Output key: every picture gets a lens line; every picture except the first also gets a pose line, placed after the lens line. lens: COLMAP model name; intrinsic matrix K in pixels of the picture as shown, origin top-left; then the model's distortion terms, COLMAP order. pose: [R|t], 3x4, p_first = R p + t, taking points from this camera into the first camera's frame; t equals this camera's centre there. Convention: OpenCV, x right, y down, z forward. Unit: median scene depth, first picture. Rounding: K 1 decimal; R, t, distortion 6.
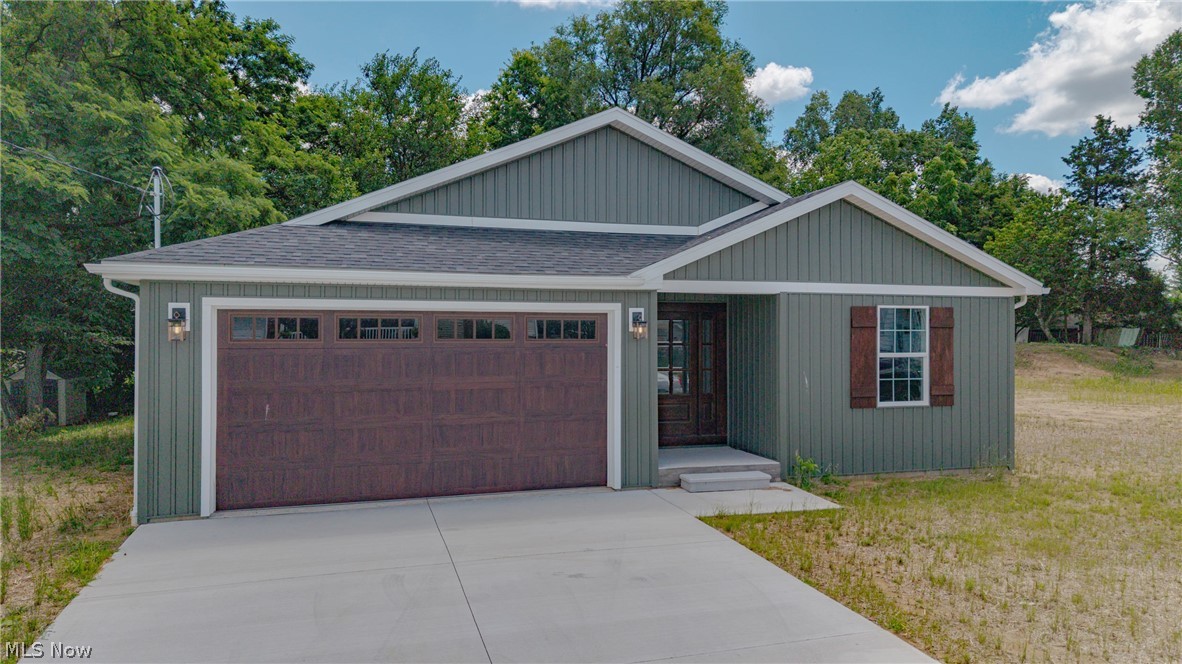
lens RADIAL K [[782.3, 0, 591.0], [0, 782.3, 332.0], [0, 0, 1]] dist [-0.003594, -0.003673]
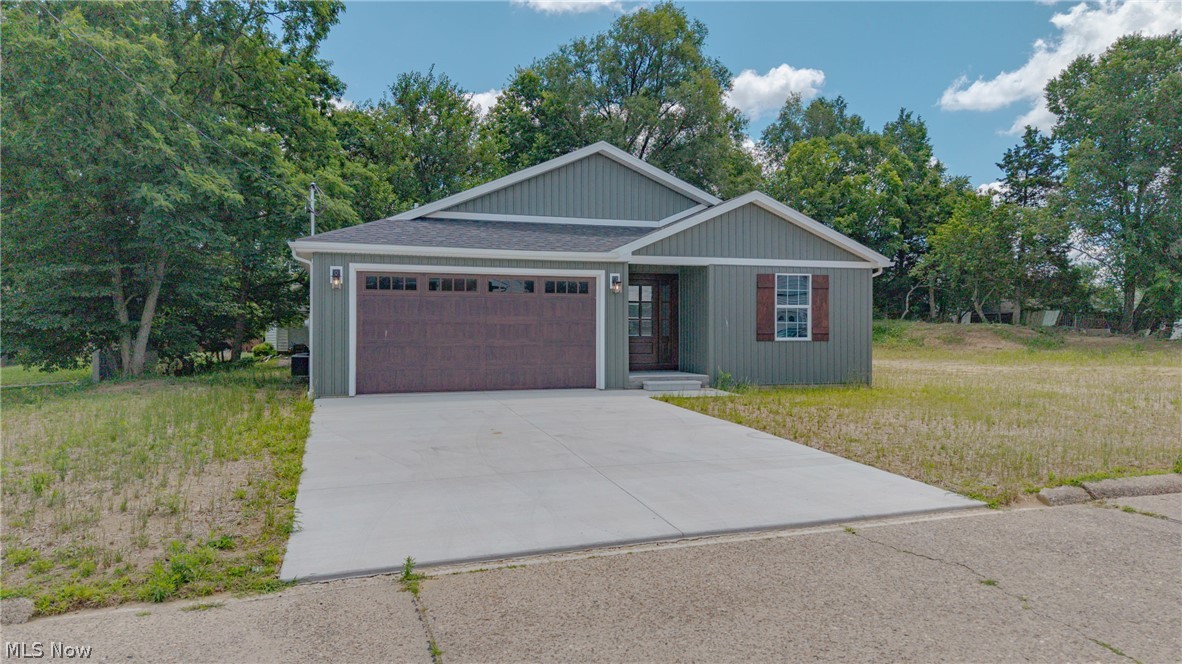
lens RADIAL K [[782.3, 0, 591.0], [0, 782.3, 332.0], [0, 0, 1]] dist [-0.003594, -0.003673]
pose [[0.999992, -0.000933, 0.003907, 0.004156], [0.000922, 0.999996, 0.002792, 0.070056], [-0.003909, -0.002788, 0.999988, -0.475704]]
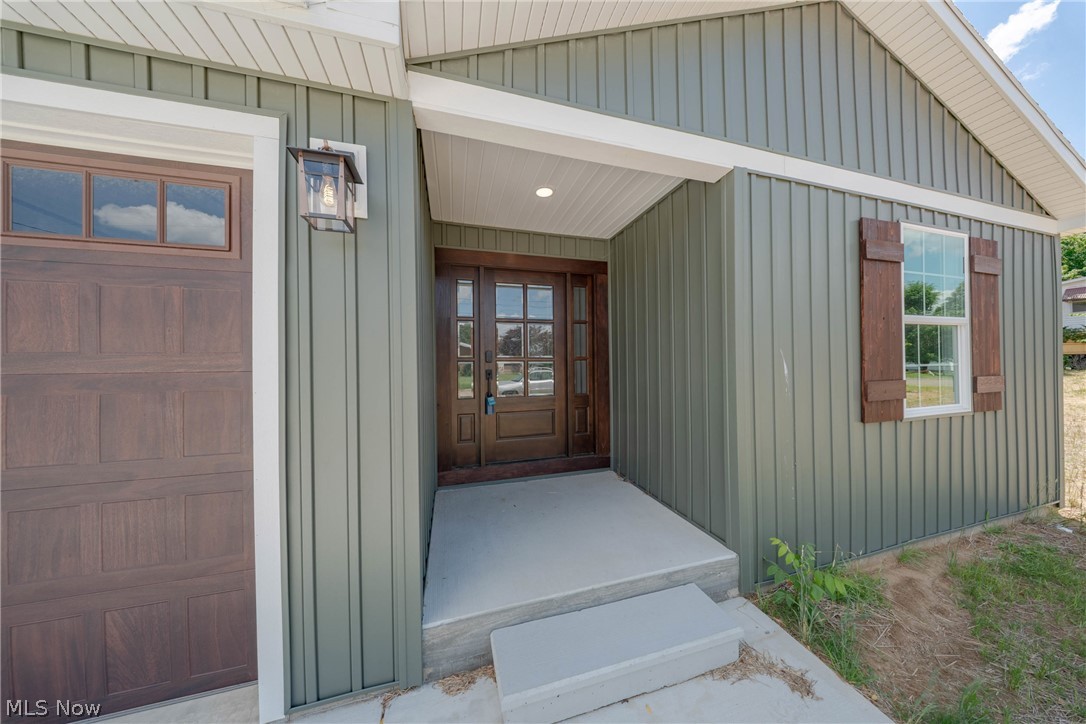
lens RADIAL K [[323.1, 0, 543.0], [0, 323.1, 362.0], [0, 0, 1]] dist [-0.000379, -0.000010]
pose [[0.999790, -0.017596, -0.010530, 0.122066], [0.017640, 0.999836, 0.004061, 0.050529], [0.010457, -0.004246, 0.999936, 0.735525]]
